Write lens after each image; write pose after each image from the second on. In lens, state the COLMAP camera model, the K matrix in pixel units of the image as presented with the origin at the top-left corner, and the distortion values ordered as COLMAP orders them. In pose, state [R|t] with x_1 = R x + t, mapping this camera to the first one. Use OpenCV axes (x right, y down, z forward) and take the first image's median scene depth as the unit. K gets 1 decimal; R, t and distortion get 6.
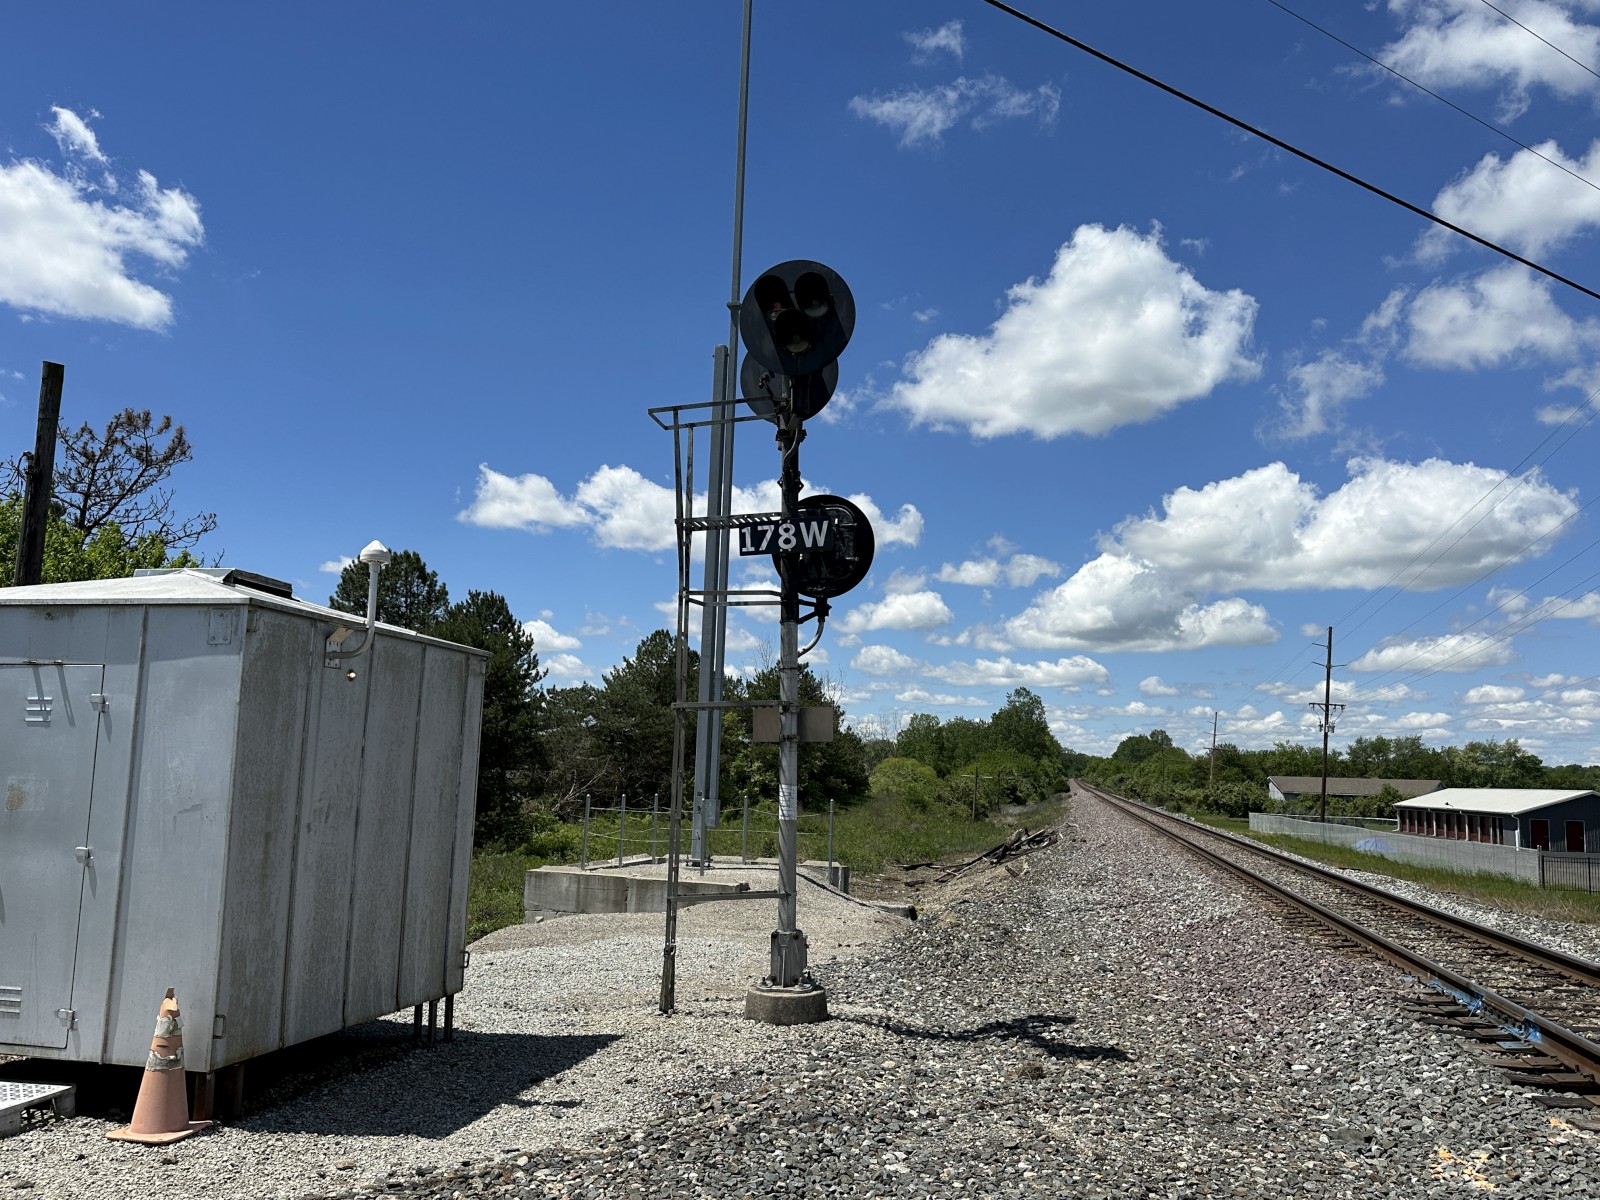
lens RADIAL K [[1277.1, 0, 782.9], [0, 1277.1, 611.1], [0, 0, 1]] dist [0.074972, -0.069256]
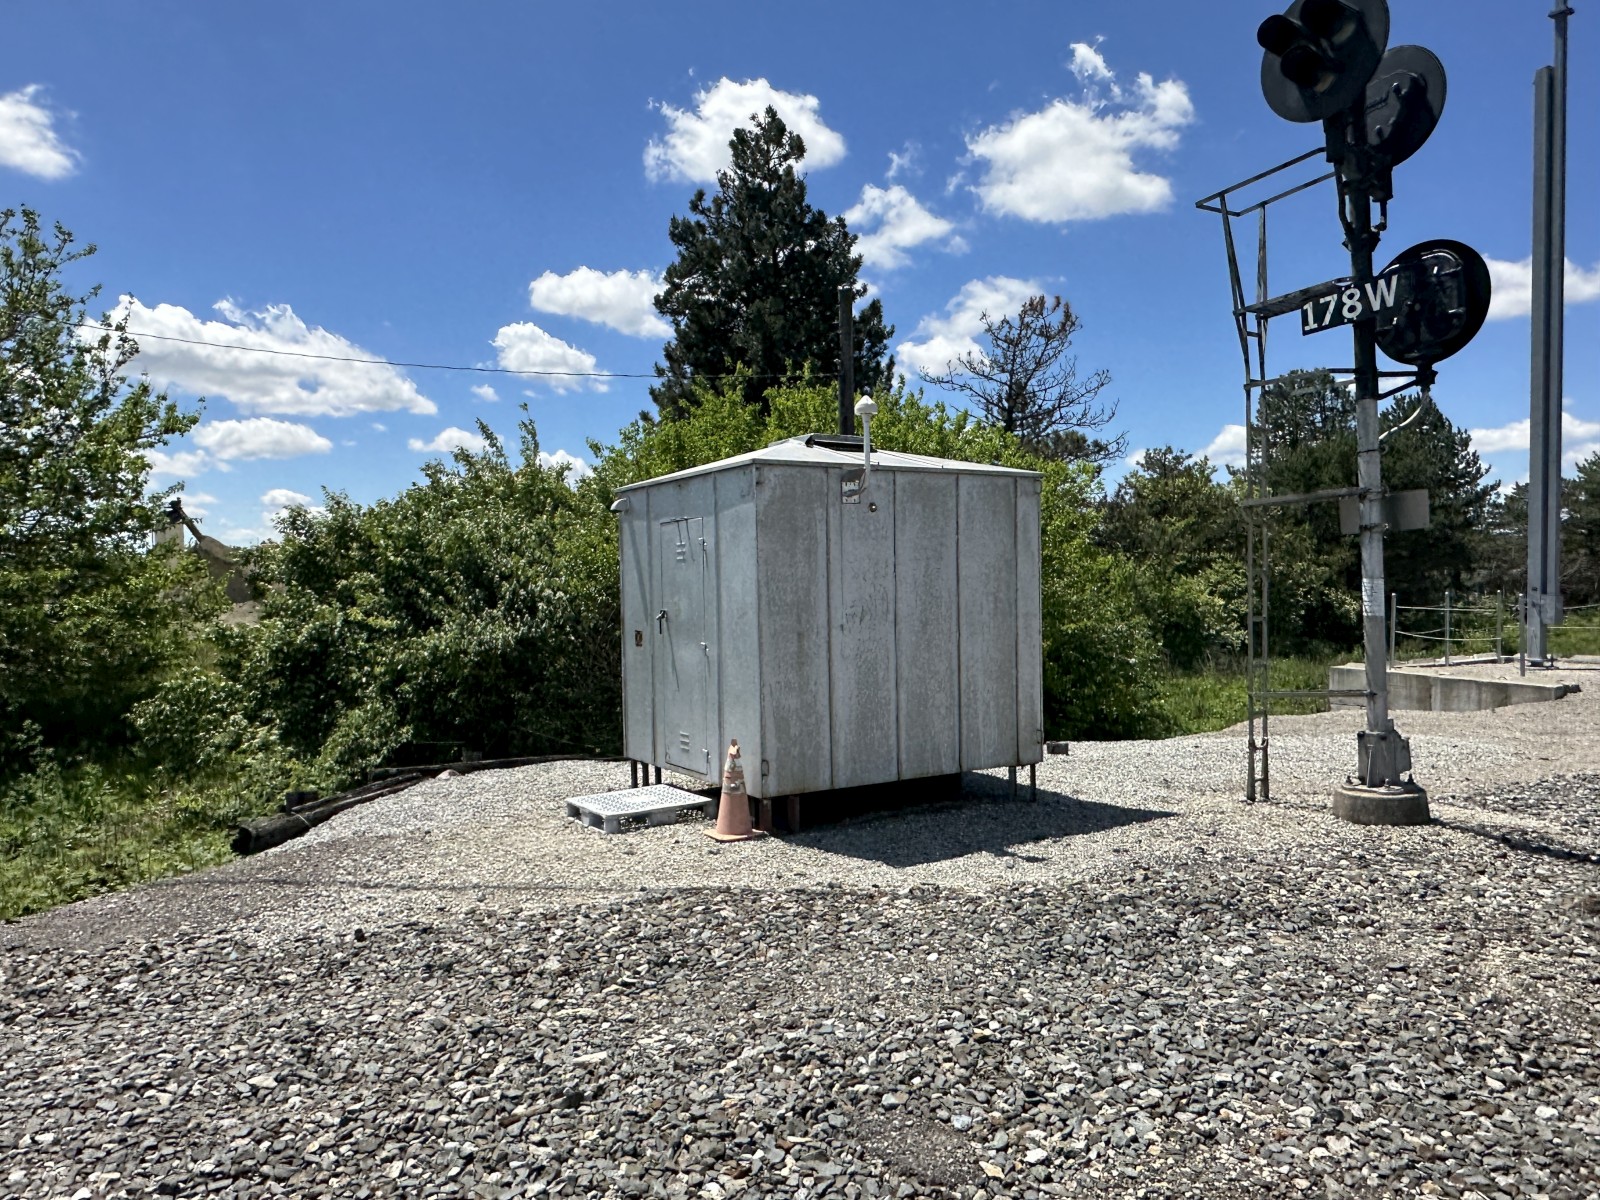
lens RADIAL K [[1124.0, 0, 766.9], [0, 1124.0, 625.8], [0, 0, 1]] dist [-0.009695, 0.012049]
pose [[0.681734, -0.017135, -0.731399, 0.098326], [0.134256, 0.985678, 0.102047, 0.009741], [0.719176, -0.167764, 0.674271, 0.044598]]
